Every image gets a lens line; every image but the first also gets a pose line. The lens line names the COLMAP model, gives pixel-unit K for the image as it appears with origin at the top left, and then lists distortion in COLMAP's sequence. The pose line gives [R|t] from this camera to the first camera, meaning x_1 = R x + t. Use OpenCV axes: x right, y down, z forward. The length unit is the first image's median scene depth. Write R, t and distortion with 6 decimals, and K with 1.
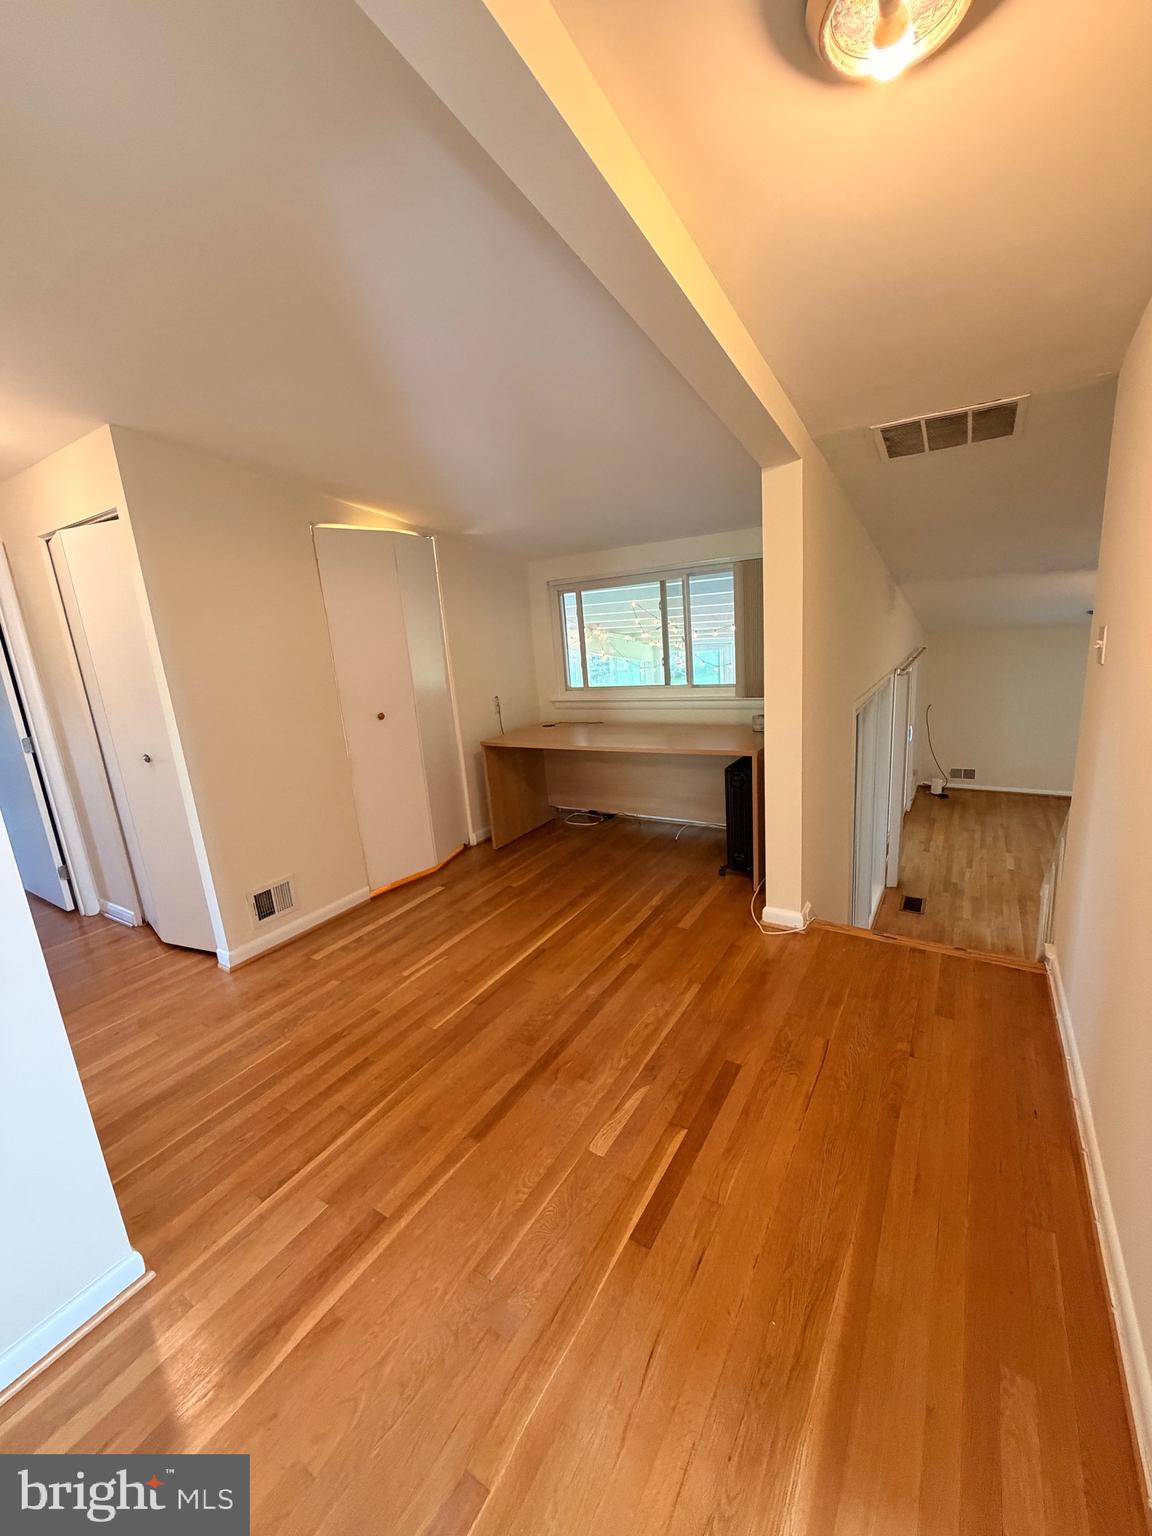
lens RADIAL K [[612.5, 0, 576.0], [0, 612.5, 768.0], [0, 0, 1]] dist [-0.000409, -0.000728]
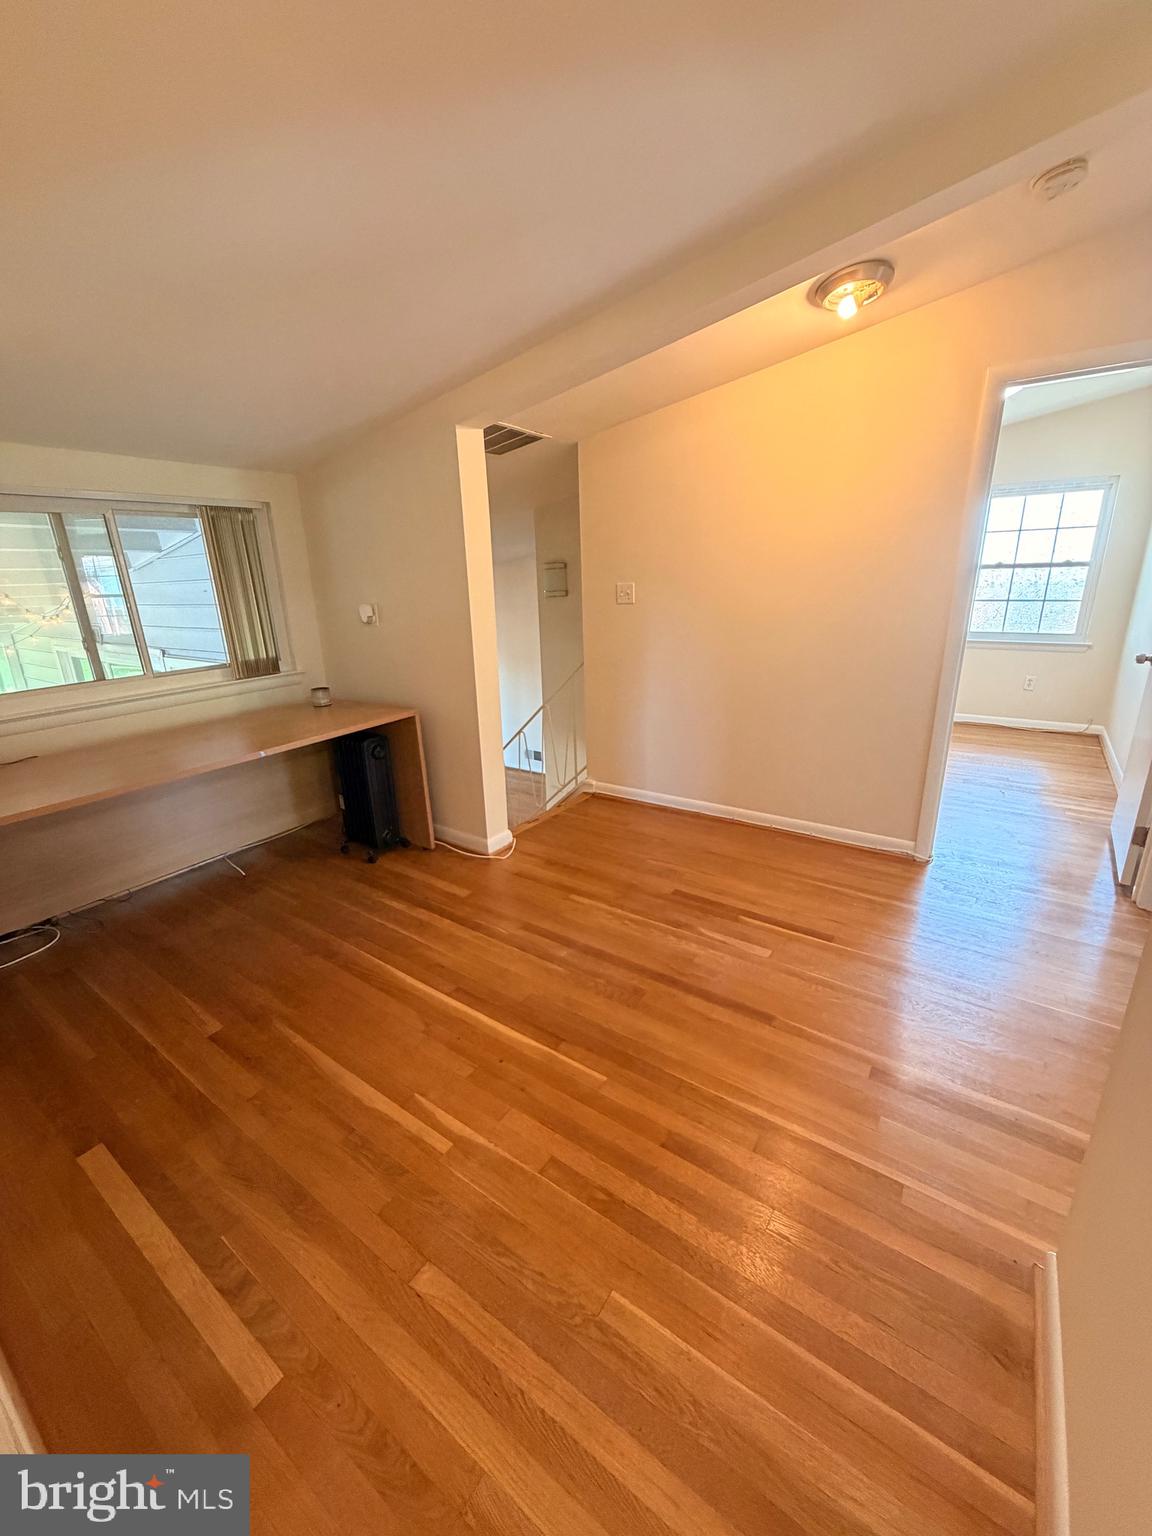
lens RADIAL K [[612.5, 0, 576.0], [0, 612.5, 768.0], [0, 0, 1]] dist [-0.000409, -0.000728]
pose [[0.049010, -0.229820, 0.971998, -0.787800], [0.255383, 0.943702, 0.210253, -0.092661], [-0.965597, 0.237927, 0.104943, 0.775314]]
